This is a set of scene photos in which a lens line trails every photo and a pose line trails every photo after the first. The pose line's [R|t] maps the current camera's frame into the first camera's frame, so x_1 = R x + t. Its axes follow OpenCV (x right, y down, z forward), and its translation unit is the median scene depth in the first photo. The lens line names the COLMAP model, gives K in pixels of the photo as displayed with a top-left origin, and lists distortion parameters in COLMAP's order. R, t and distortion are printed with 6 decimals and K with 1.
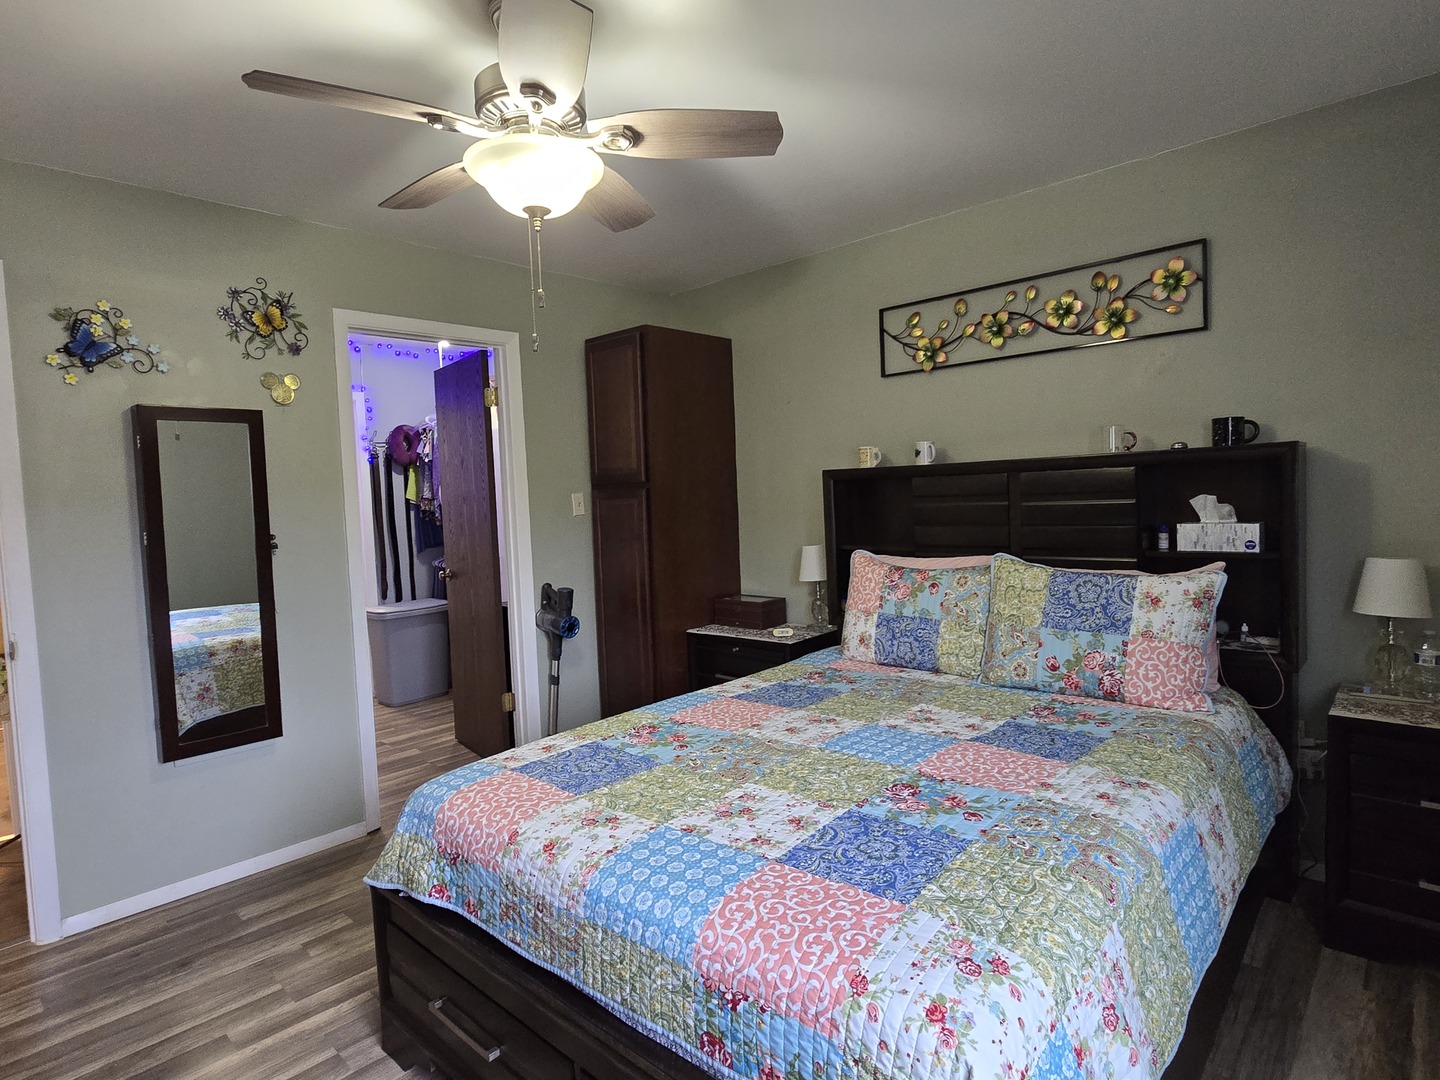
lens RADIAL K [[770.8, 0, 709.5], [0, 770.8, 539.5], [0, 0, 1]] dist [-0.003779, -0.001563]
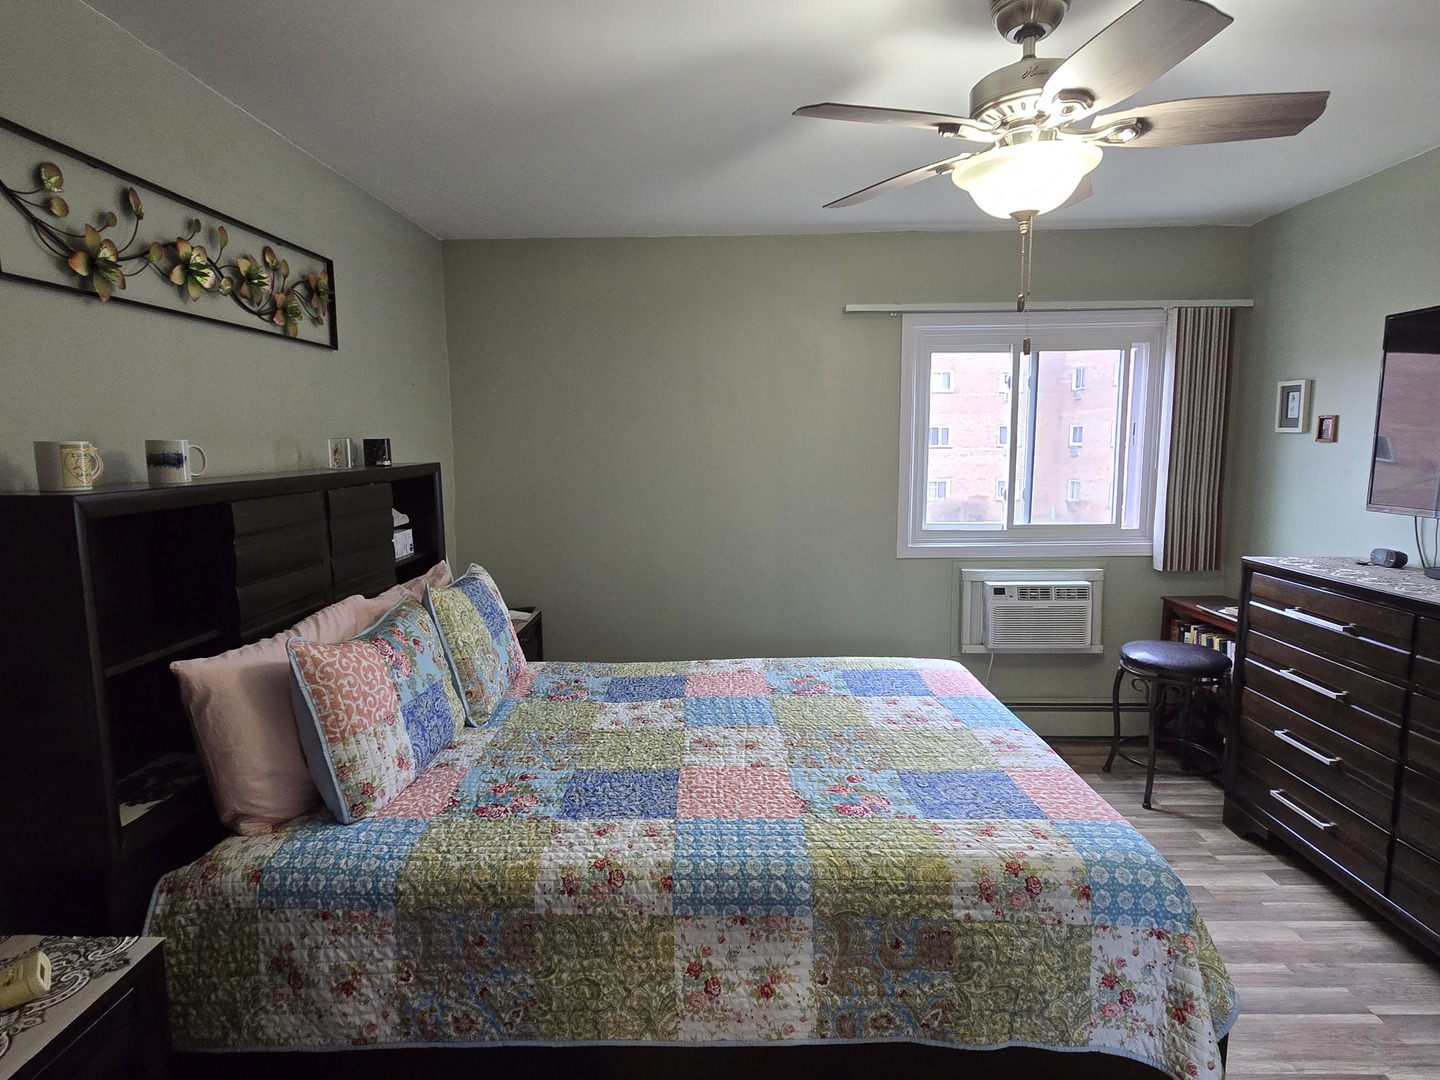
lens RADIAL K [[770.8, 0, 709.5], [0, 770.8, 539.5], [0, 0, 1]] dist [-0.003779, -0.001563]
pose [[-0.661904, -0.044976, 0.748238, -0.486225], [0.087924, 0.986649, 0.137086, -0.125100], [-0.744414, 0.156526, -0.649113, 1.373021]]
